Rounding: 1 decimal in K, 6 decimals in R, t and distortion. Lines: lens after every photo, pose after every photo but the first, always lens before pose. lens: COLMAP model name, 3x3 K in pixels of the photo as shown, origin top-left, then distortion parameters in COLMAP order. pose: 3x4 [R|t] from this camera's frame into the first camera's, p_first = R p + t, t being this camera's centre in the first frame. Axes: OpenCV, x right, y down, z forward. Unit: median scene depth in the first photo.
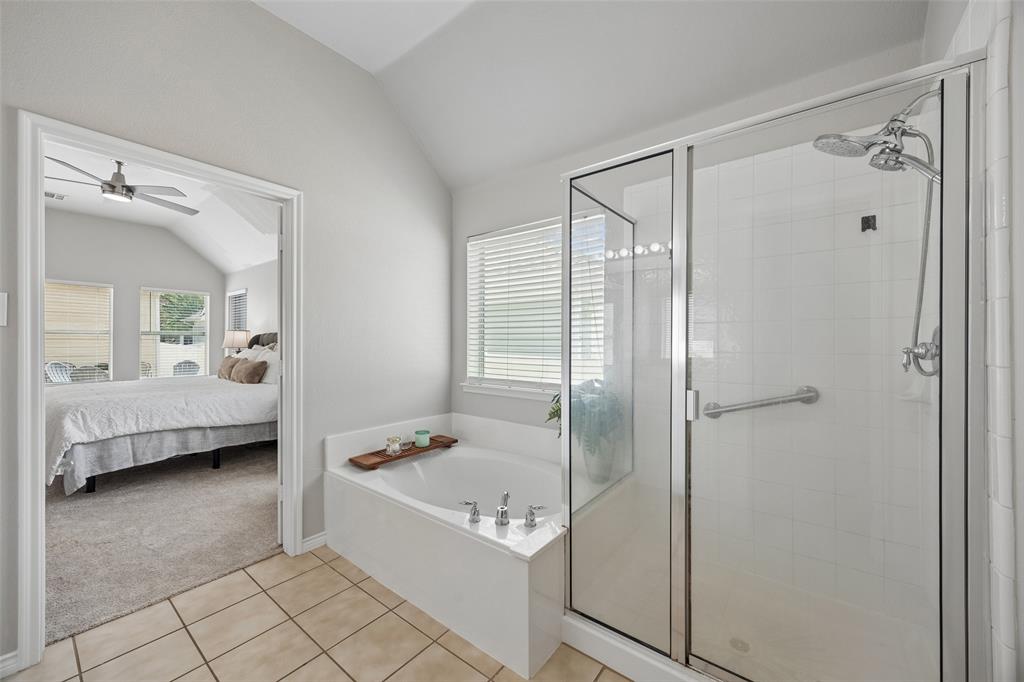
lens RADIAL K [[392.2, 0, 512.0], [0, 392.2, 341.0], [0, 0, 1]] dist [0.001249, -0.000444]
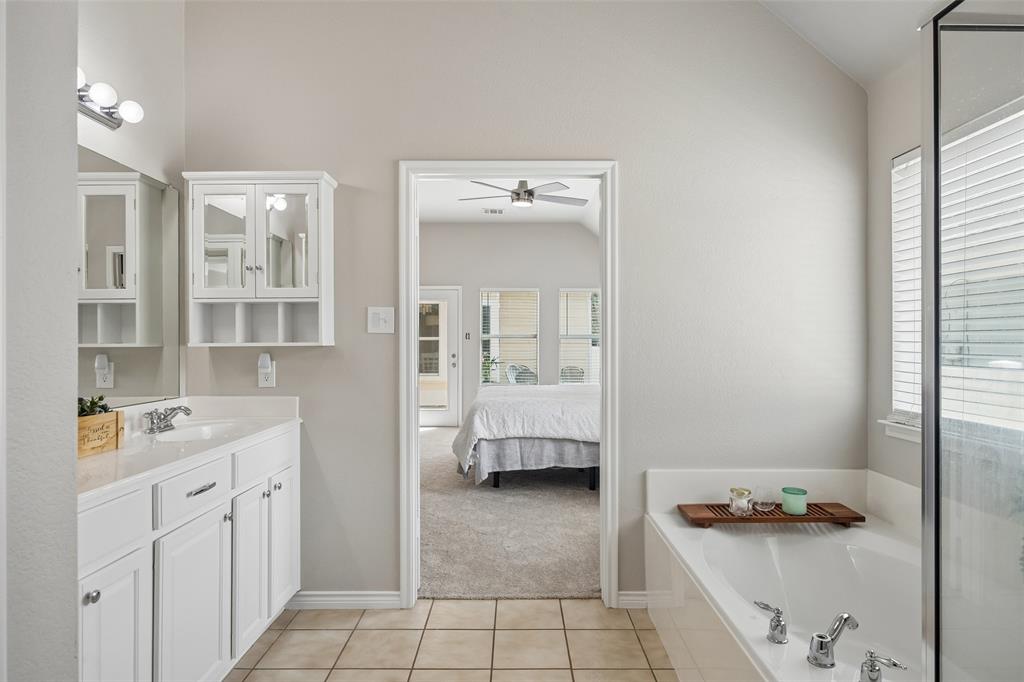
lens RADIAL K [[584.5, 0, 512.0], [0, 584.5, 341.0], [0, 0, 1]] dist [-0.003742, -0.000939]
pose [[0.612560, -0.005225, -0.790407, 0.235527], [-0.000342, 0.999976, -0.006875, 0.000270], [0.790424, 0.004482, 0.612543, 0.073894]]
